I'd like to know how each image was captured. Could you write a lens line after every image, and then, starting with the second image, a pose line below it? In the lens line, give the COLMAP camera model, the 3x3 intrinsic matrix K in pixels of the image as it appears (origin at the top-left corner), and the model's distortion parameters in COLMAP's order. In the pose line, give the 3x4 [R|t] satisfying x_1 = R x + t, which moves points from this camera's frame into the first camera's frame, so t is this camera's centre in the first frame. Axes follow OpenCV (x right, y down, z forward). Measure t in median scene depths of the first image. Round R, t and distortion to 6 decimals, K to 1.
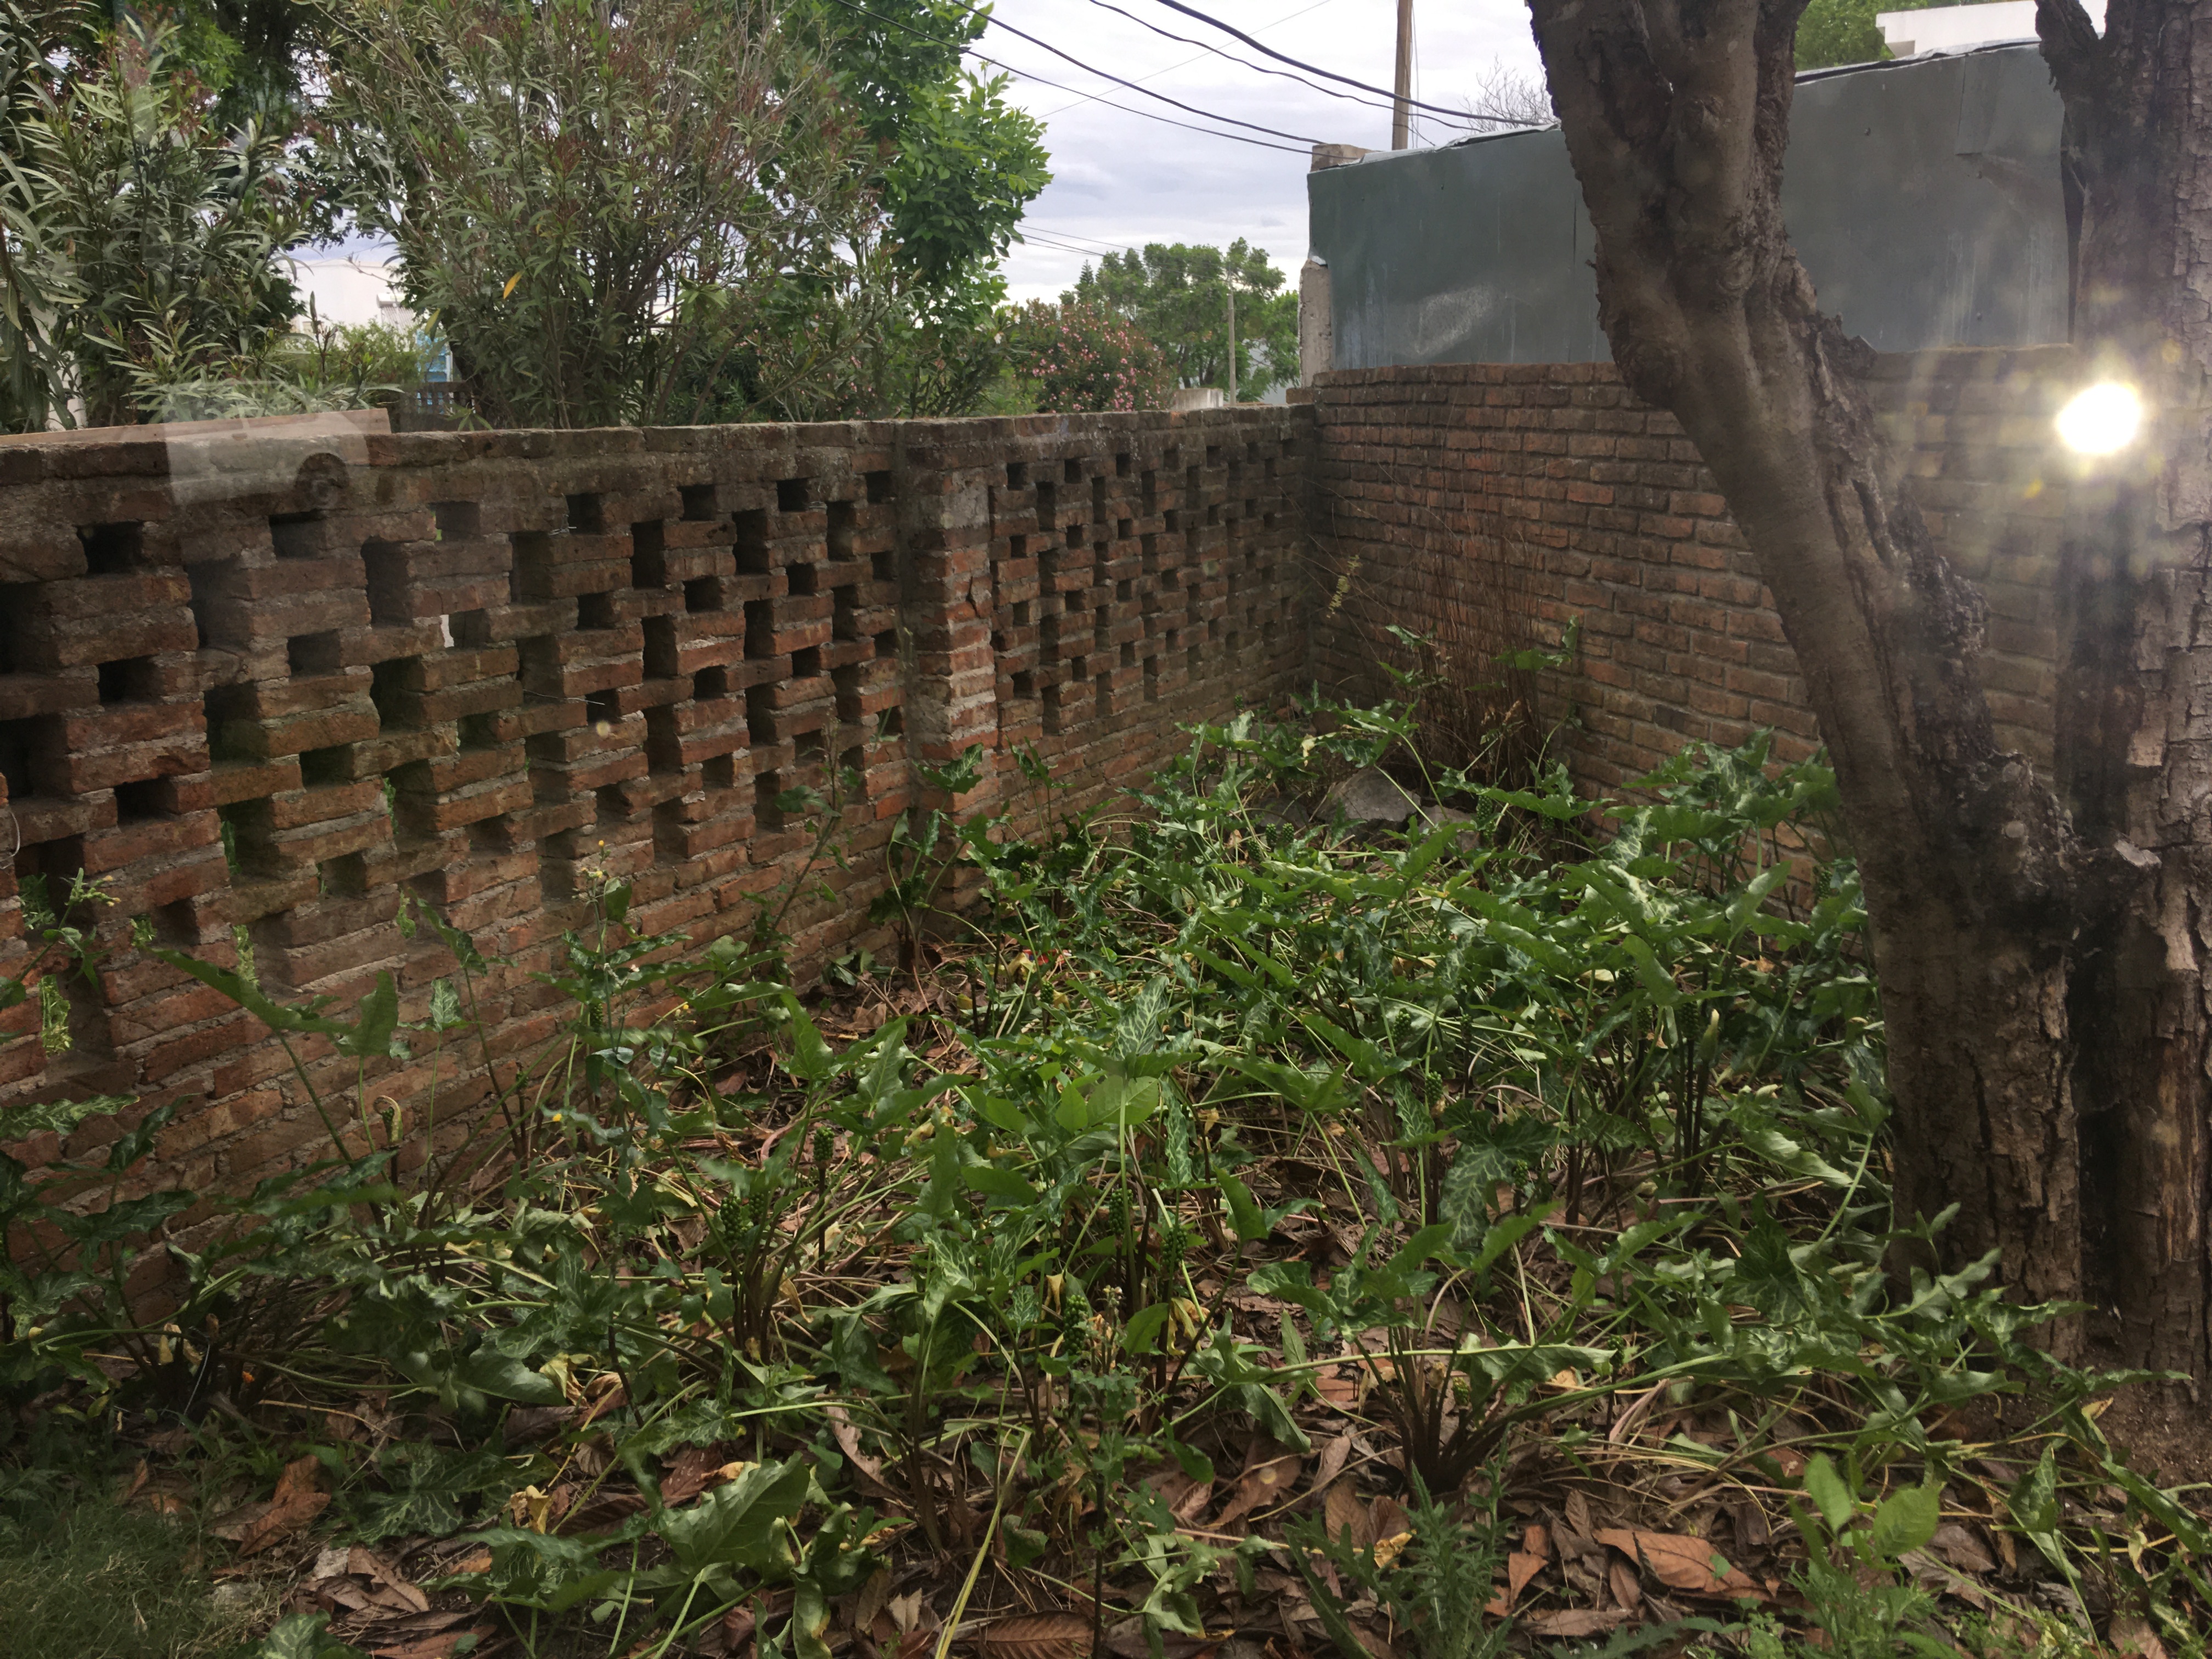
lens RADIAL K [[1853.9, 0, 1085.4], [0, 1853.9, 833.5], [0, 0, 1]] dist [0.088728, -0.101615]
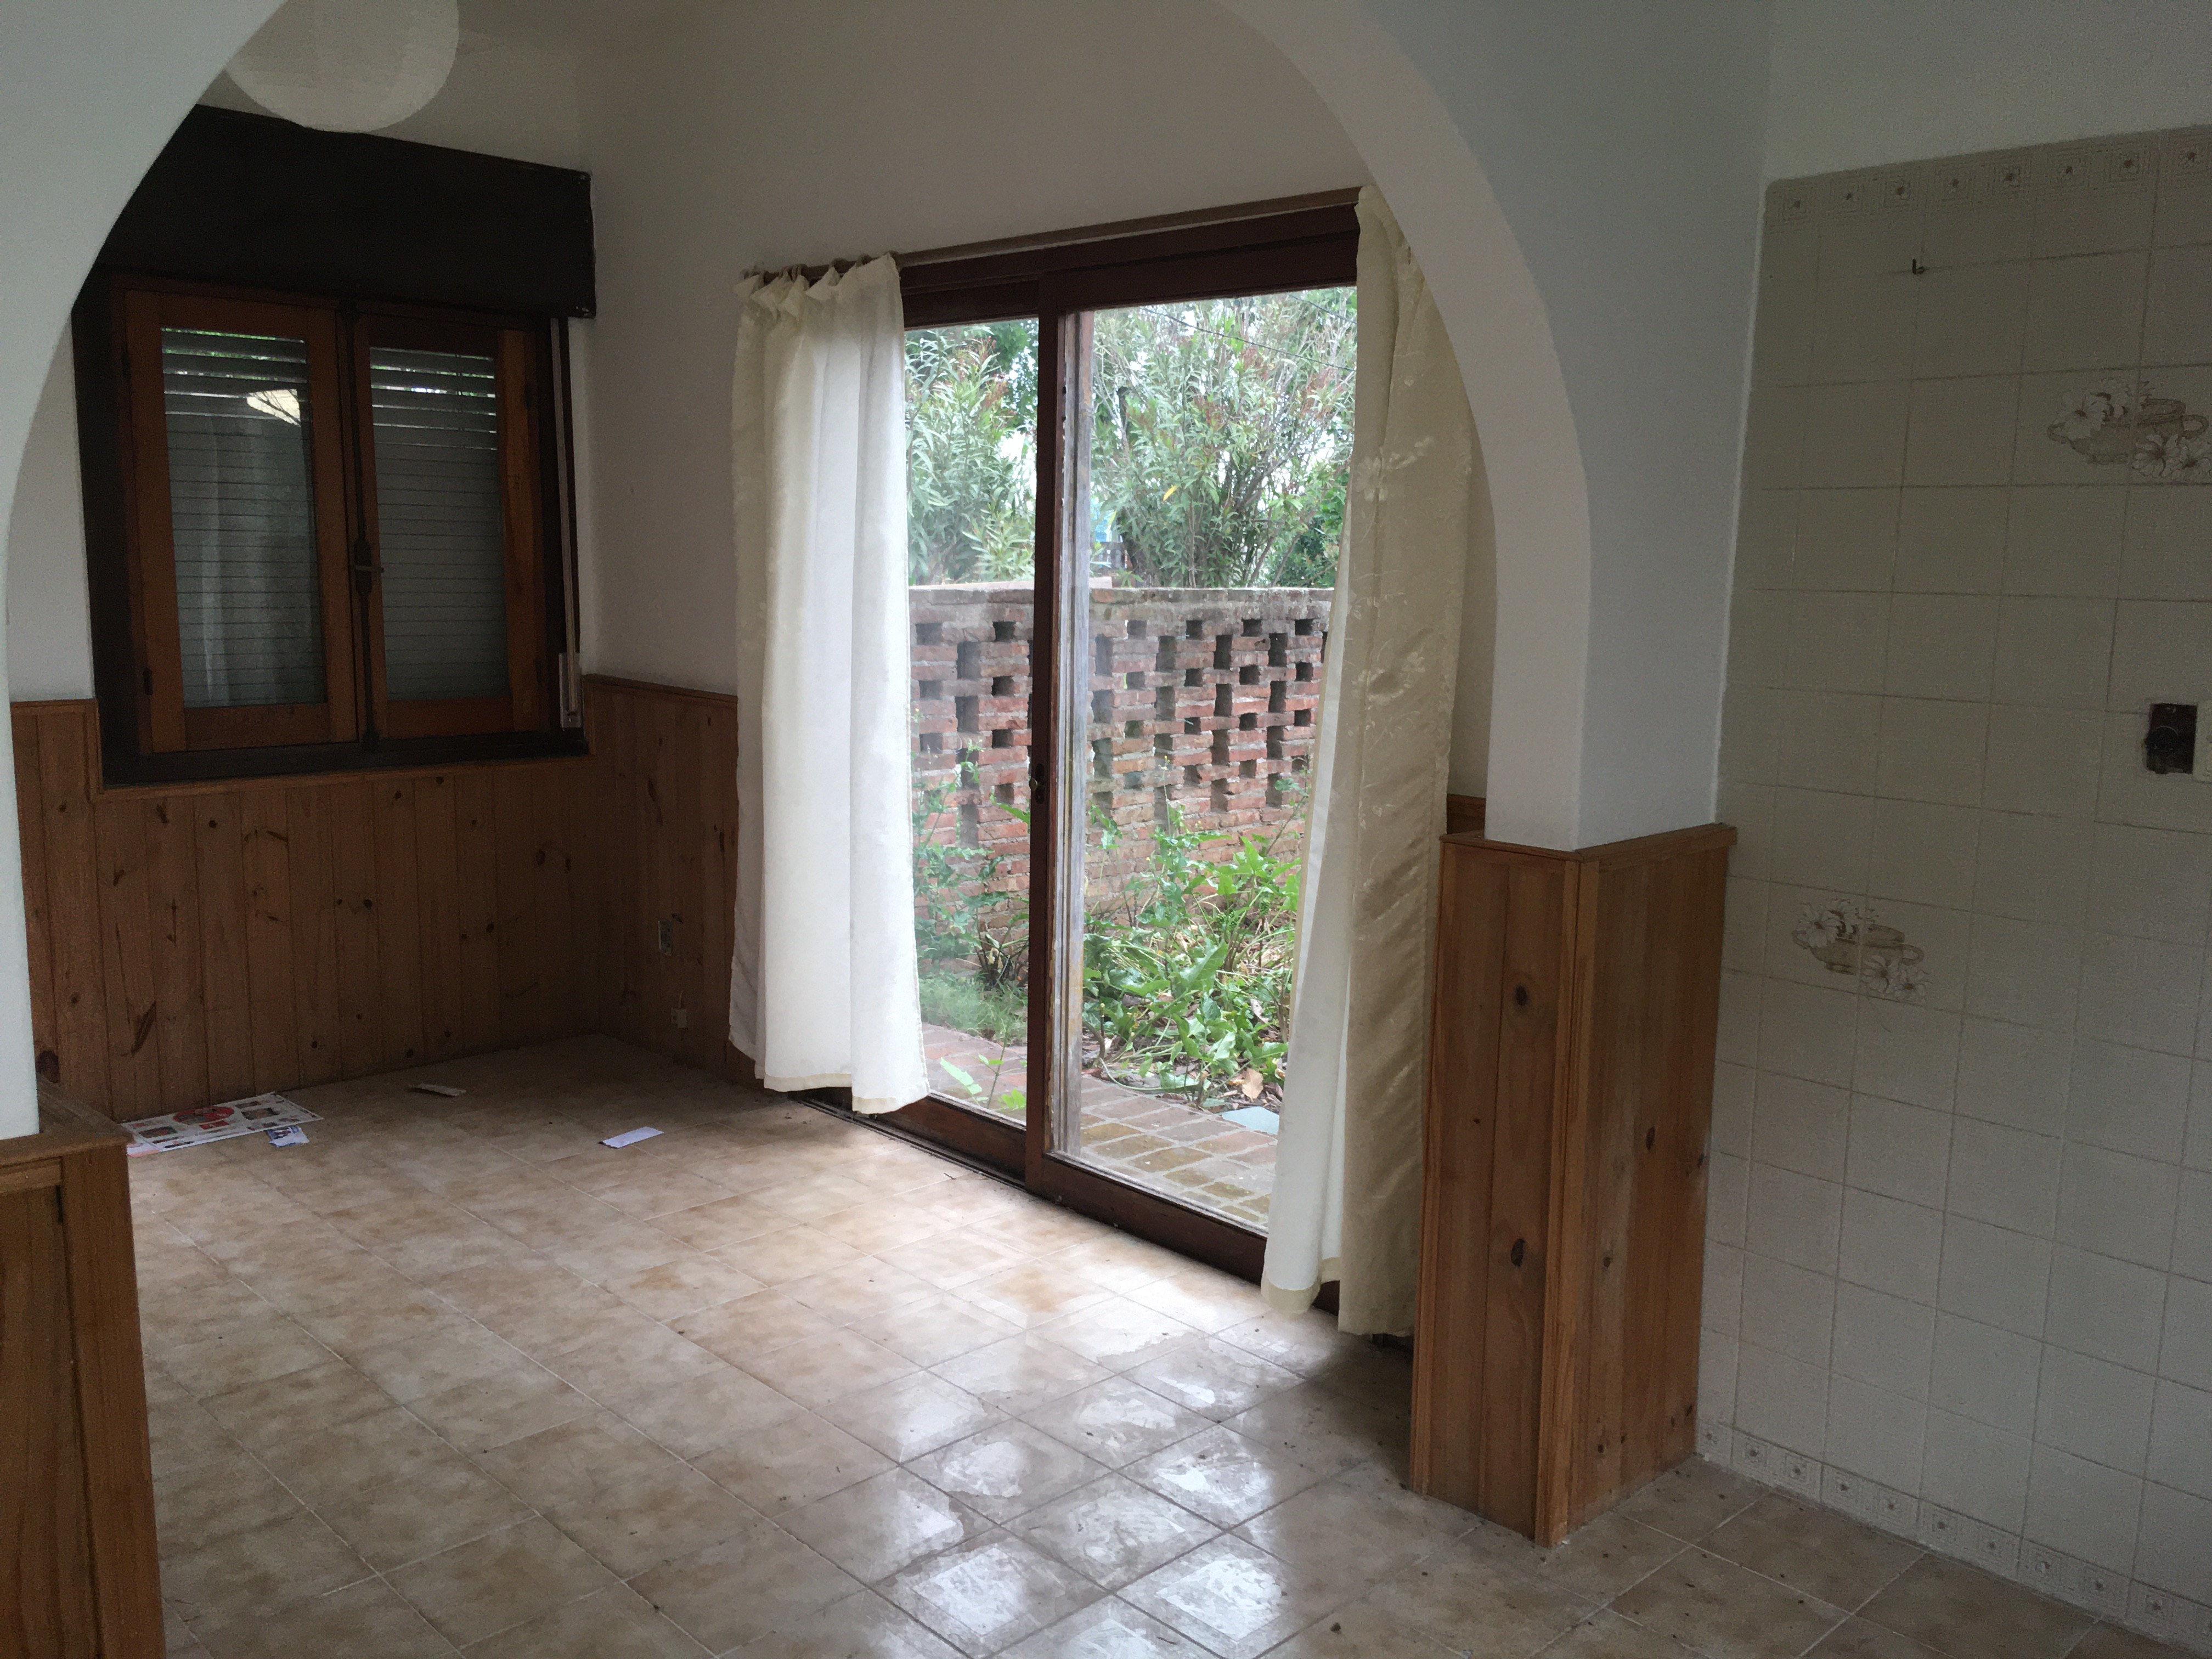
lens RADIAL K [[1853.9, 0, 1114.4], [0, 1853.9, 823.5], [0, 0, 1]] dist [0.088728, -0.101615]
pose [[0.951252, 0.082288, -0.297235, 0.249272], [-0.107146, 0.991895, -0.068301, 0.173204], [0.289206, 0.096819, 0.952358, -0.865822]]
